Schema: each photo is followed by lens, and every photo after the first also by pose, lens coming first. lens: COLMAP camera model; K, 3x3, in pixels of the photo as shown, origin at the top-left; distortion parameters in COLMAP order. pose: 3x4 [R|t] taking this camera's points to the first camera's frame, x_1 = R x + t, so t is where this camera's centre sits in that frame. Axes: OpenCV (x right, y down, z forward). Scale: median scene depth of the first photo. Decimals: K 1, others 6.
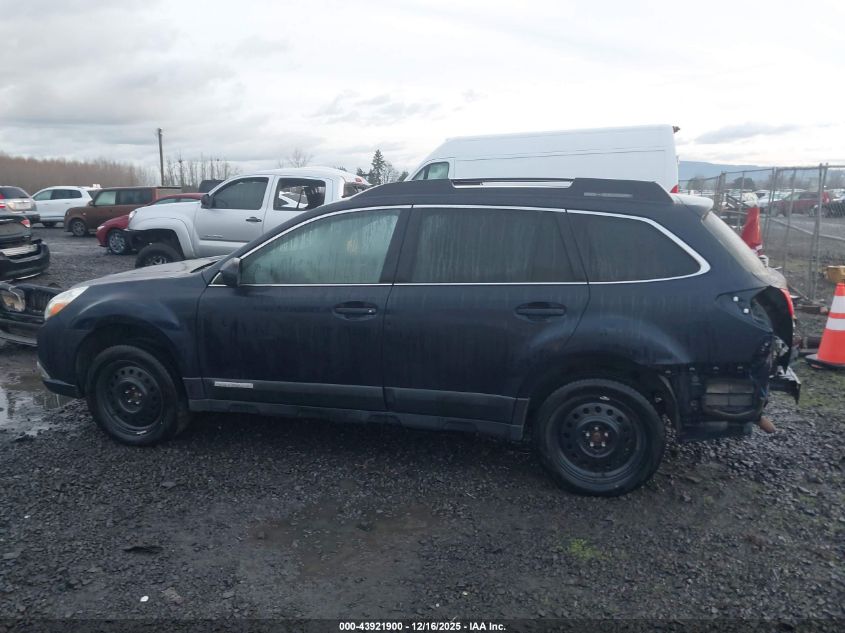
lens RADIAL K [[663.0, 0, 413.7], [0, 663.0, 316.4], [0, 0, 1]] dist [0.018099, -0.016819]
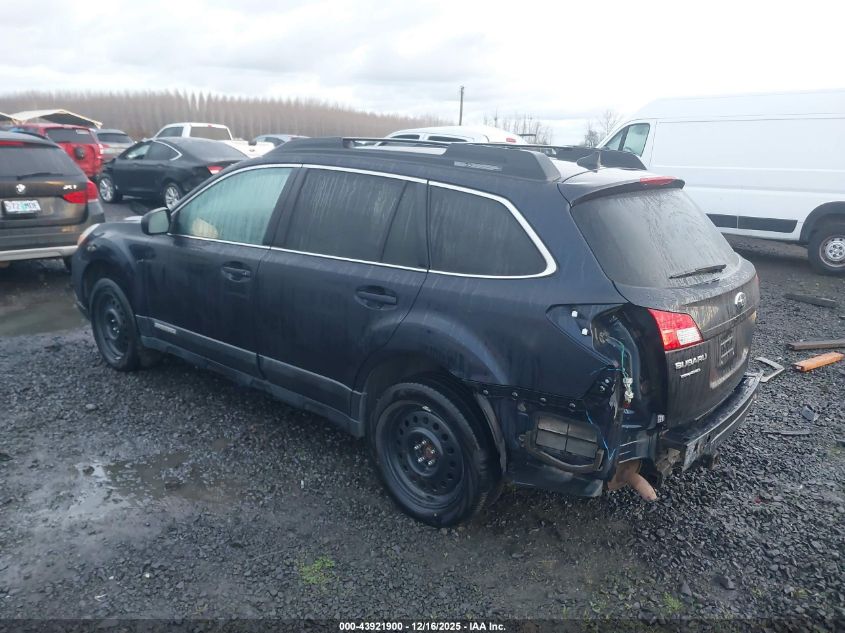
lens RADIAL K [[663.0, 0, 426.8], [0, 663.0, 317.2], [0, 0, 1]] dist [0.018099, -0.016819]
pose [[0.903613, 0.146023, -0.402692, 0.562370], [-0.122408, 0.988925, 0.083926, -0.057508], [0.410487, -0.026544, 0.911480, 0.220437]]
